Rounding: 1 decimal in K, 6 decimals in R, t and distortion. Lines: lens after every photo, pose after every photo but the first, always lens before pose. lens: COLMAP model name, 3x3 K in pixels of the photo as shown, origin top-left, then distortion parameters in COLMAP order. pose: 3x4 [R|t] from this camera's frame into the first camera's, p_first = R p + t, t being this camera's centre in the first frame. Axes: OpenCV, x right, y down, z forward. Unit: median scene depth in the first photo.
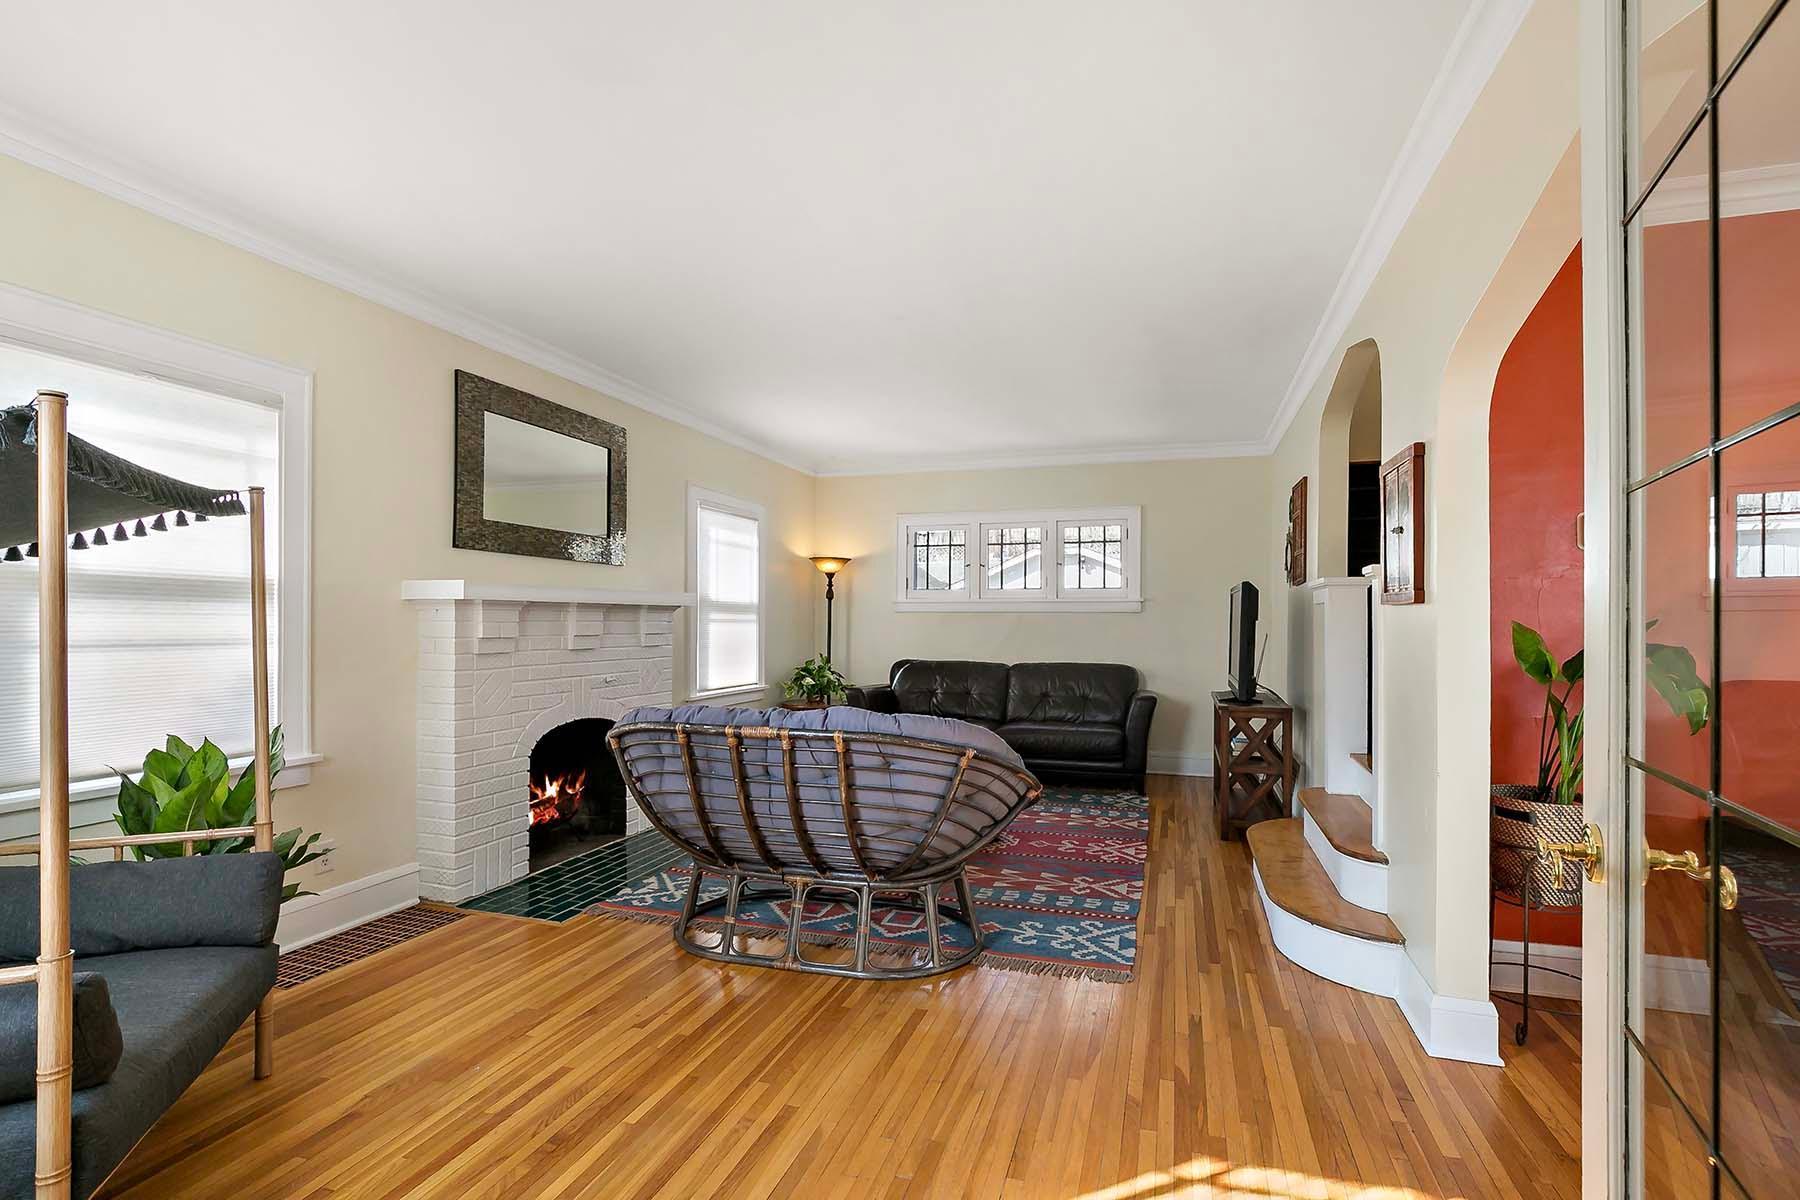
lens RADIAL K [[841.1, 0, 911.8], [0, 841.1, 613.0], [0, 0, 1]] dist [-0.002697, 0.000085]
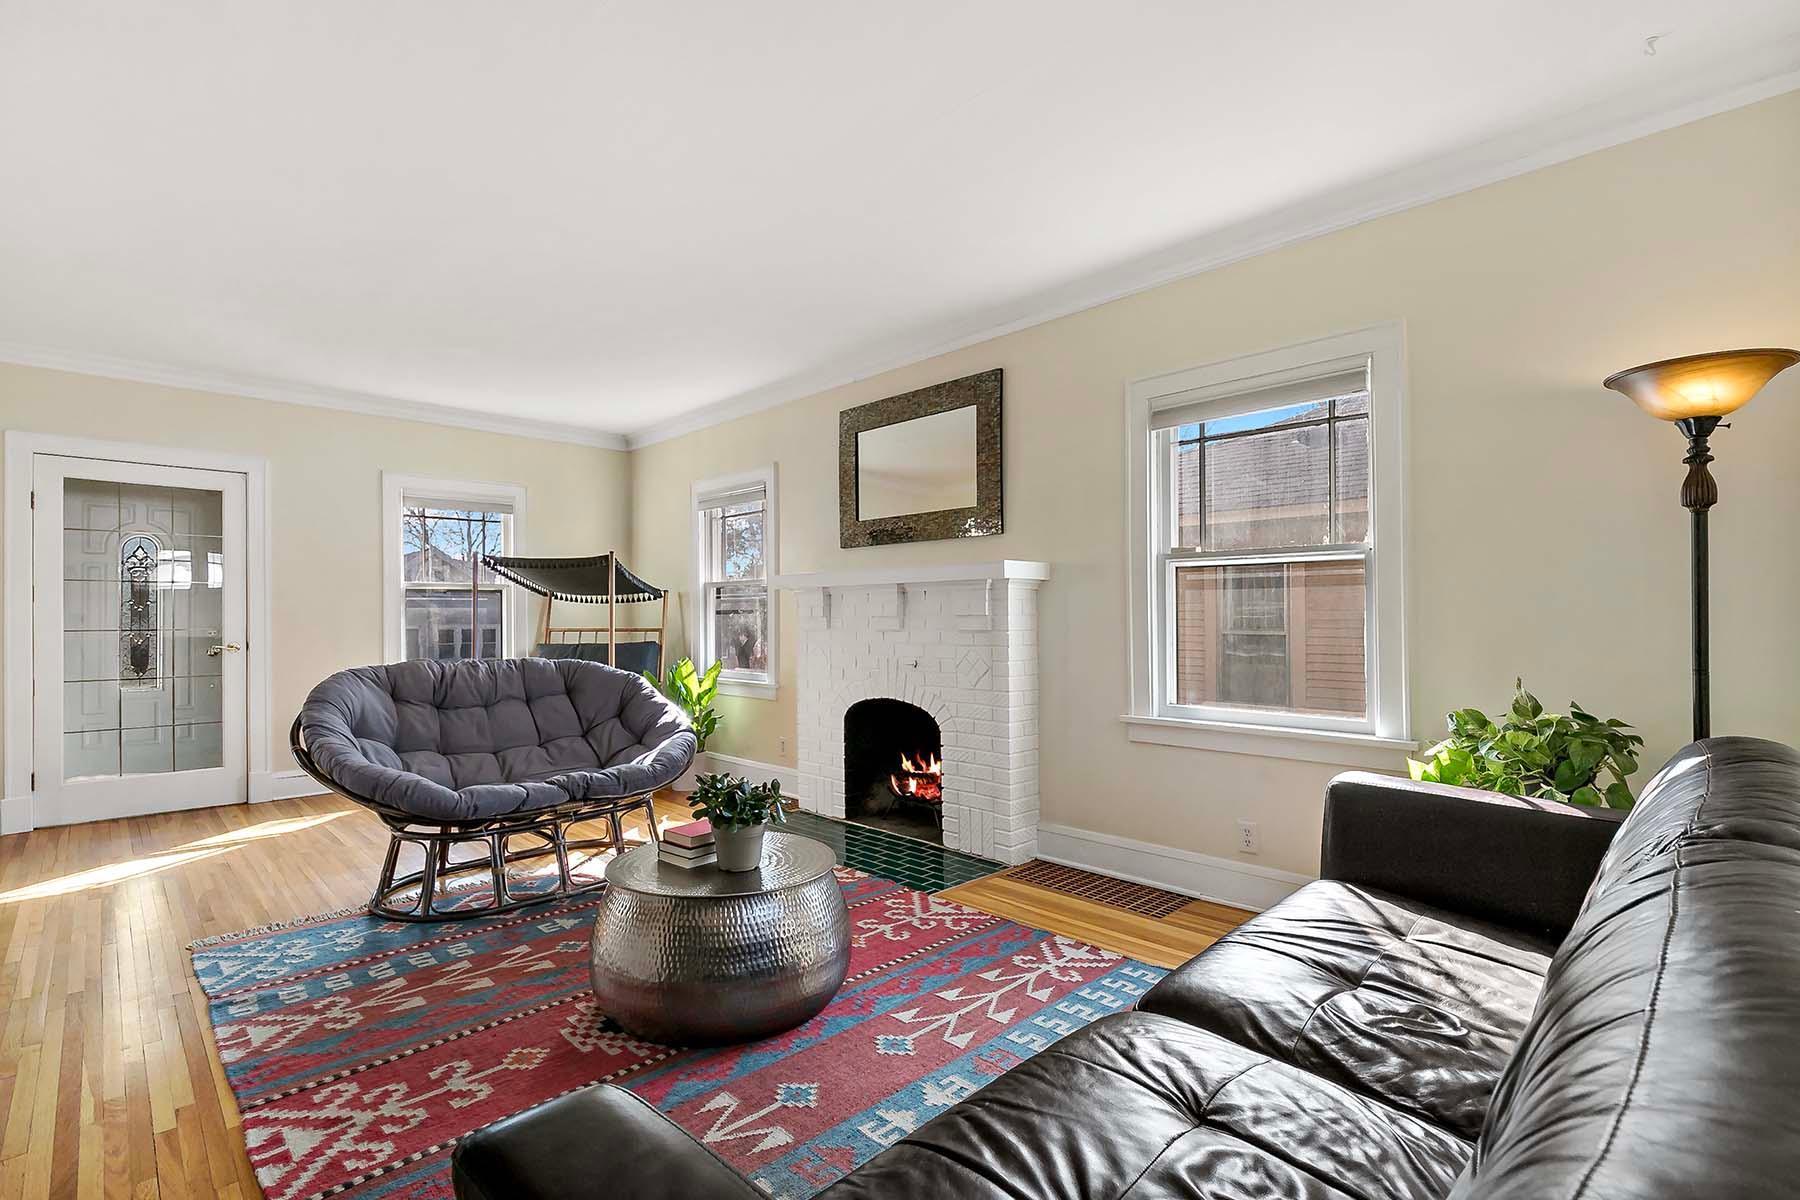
lens RADIAL K [[841.1, 0, 911.8], [0, 841.1, 613.0], [0, 0, 1]] dist [-0.002697, 0.000085]
pose [[-0.475214, 0.000539, -0.879870, 0.533485], [0.015672, 0.999846, -0.007852, 0.034308], [0.879731, -0.017521, -0.475149, 1.629742]]
